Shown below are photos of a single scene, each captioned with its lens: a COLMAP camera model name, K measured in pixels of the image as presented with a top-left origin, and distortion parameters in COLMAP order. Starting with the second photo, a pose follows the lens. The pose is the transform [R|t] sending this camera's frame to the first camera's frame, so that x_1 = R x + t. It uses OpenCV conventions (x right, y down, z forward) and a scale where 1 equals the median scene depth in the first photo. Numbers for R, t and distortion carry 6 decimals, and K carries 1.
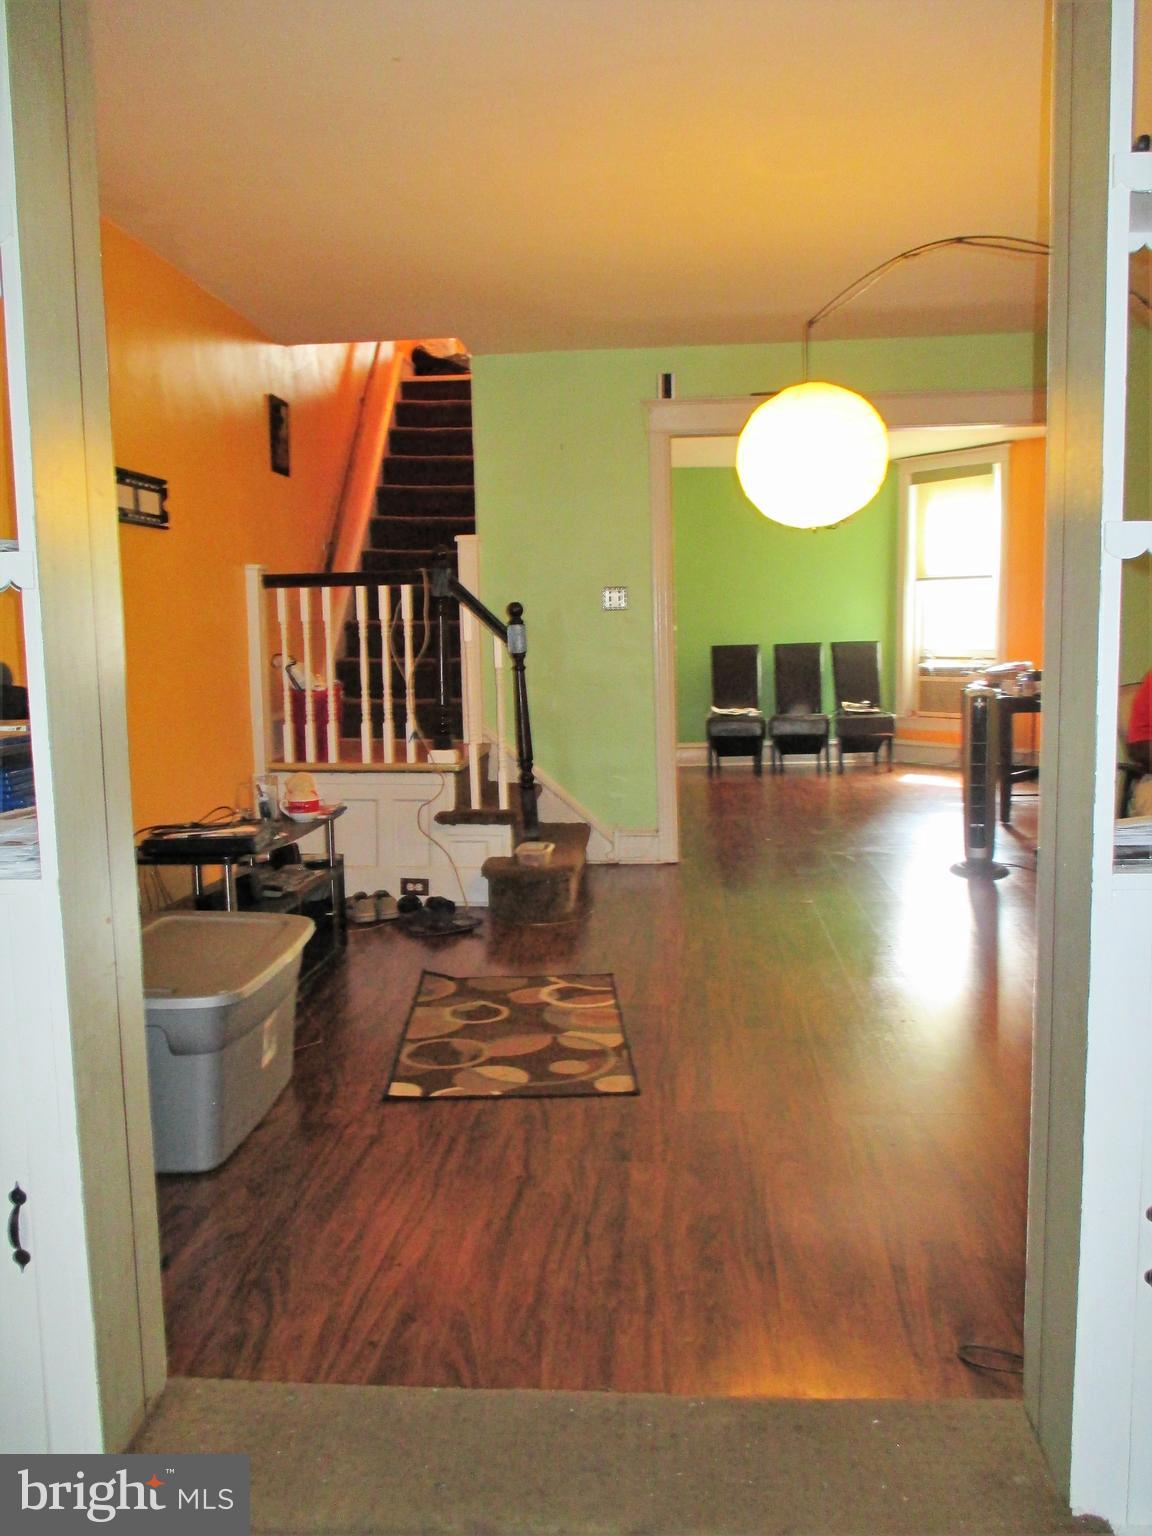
lens RADIAL K [[1262.5, 0, 586.1], [0, 1262.5, 761.7], [0, 0, 1]] dist [-0.044300, 0.004746]
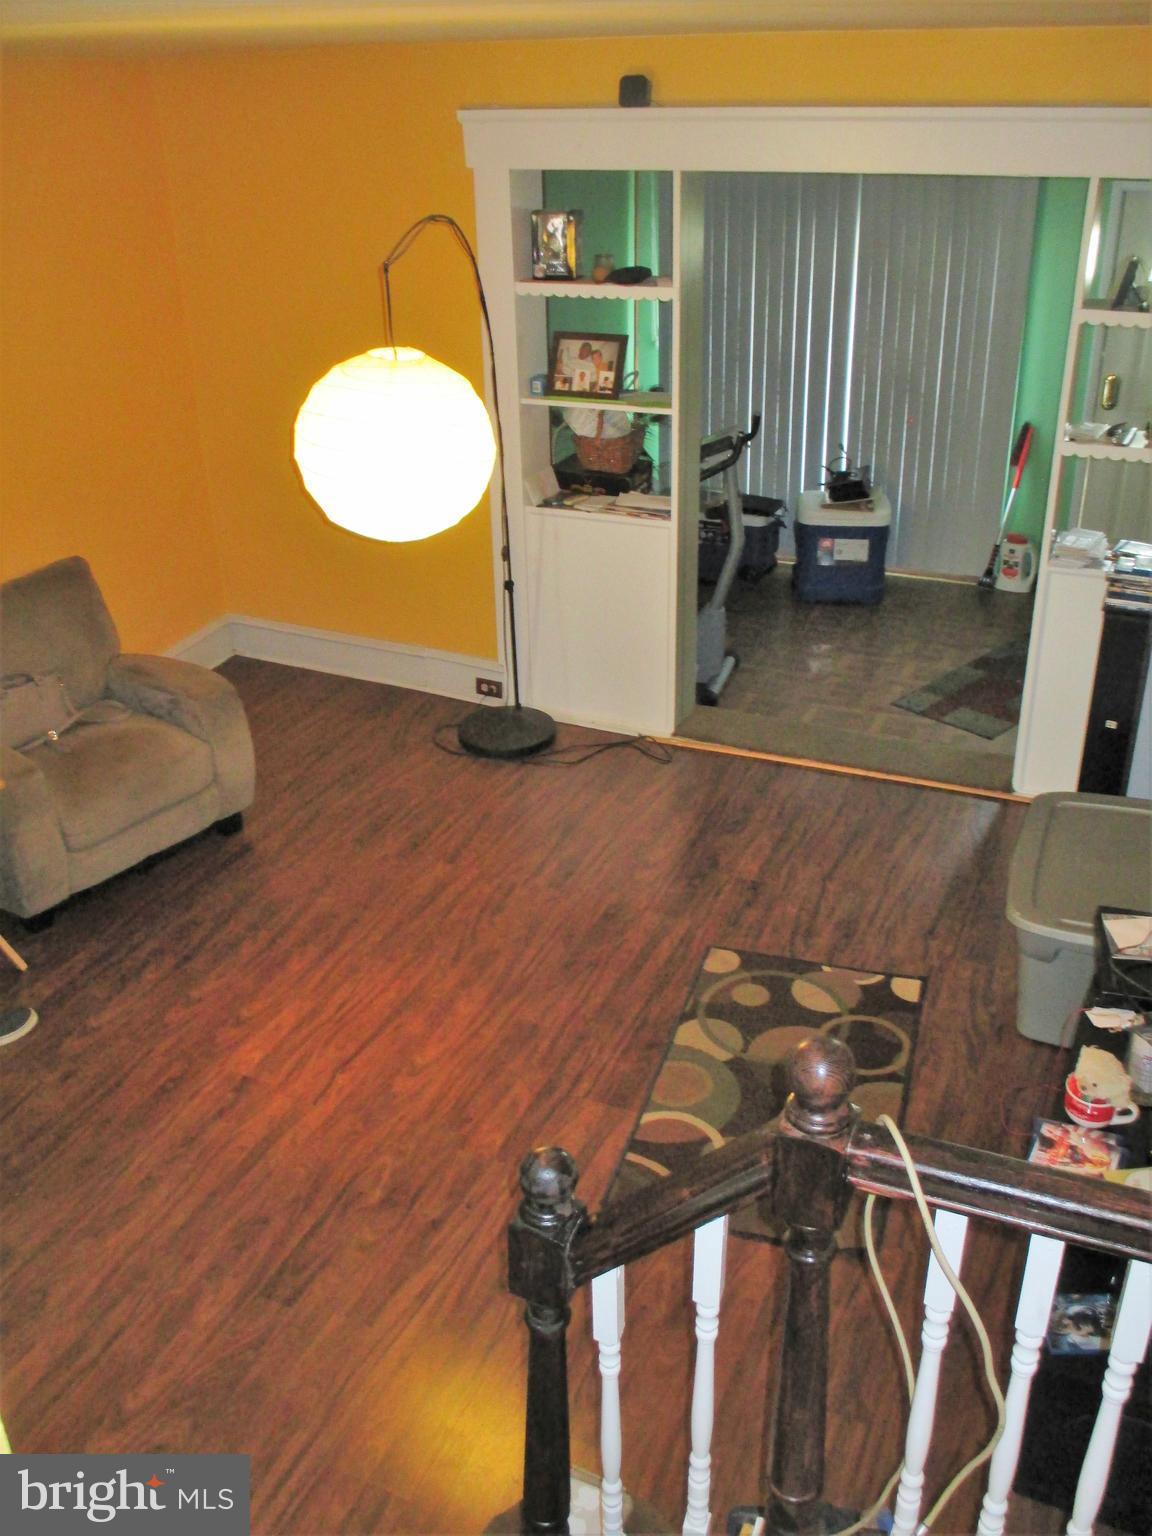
lens RADIAL K [[1363.3, 0, 579.0], [0, 1363.3, 767.4], [0, 0, 1]] dist [-0.047700, 0.000581]
pose [[-0.935965, -0.128207, 0.327920, -0.231152], [0.077448, 0.833570, 0.546958, -0.562281], [-0.343468, 0.537330, -0.770263, 1.835036]]
